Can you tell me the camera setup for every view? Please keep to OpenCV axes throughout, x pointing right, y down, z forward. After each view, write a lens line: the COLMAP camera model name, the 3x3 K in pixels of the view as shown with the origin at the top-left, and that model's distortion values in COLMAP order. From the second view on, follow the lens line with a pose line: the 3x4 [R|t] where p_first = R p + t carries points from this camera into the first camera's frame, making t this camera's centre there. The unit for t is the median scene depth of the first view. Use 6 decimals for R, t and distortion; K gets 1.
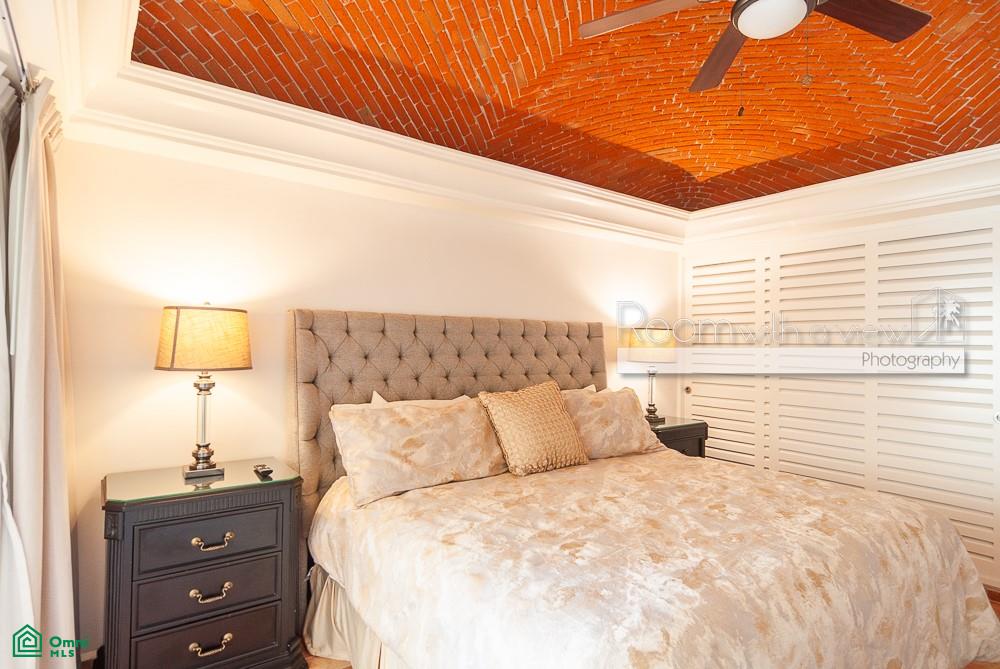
lens RADIAL K [[534.2, 0, 500.0], [0, 534.2, 331.7], [0, 0, 1]] dist [0.005654, -0.001298]
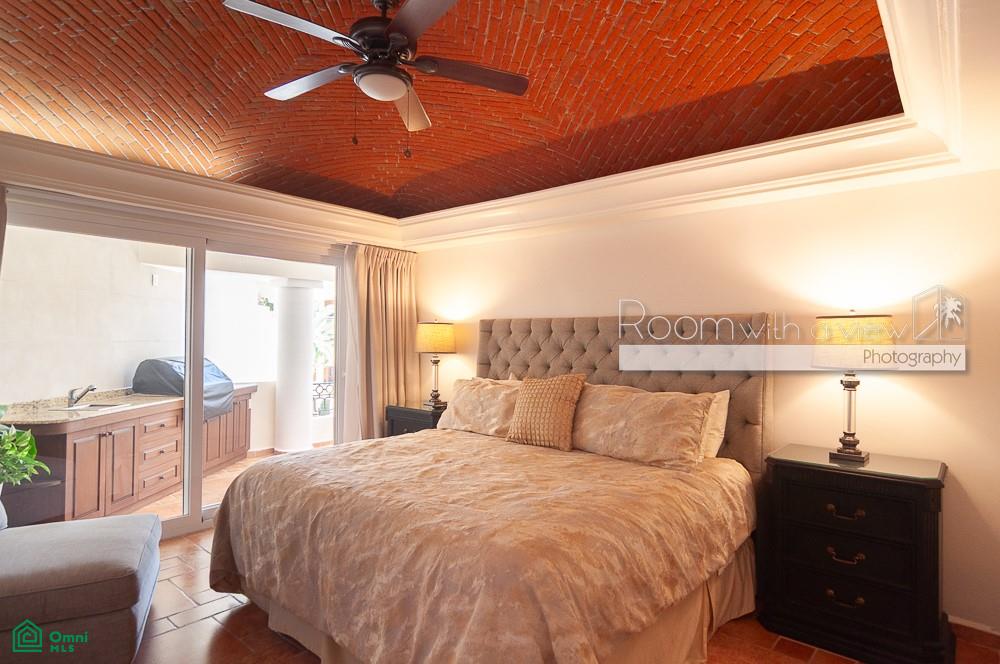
lens RADIAL K [[534.2, 0, 492.9], [0, 534.2, 335.0], [0, 0, 1]] dist [0.005654, -0.001298]
pose [[0.228753, -0.009864, -0.973435, 1.200176], [0.021707, 0.999752, -0.005030, 0.014400], [0.973242, -0.019980, 0.228910, 0.618975]]
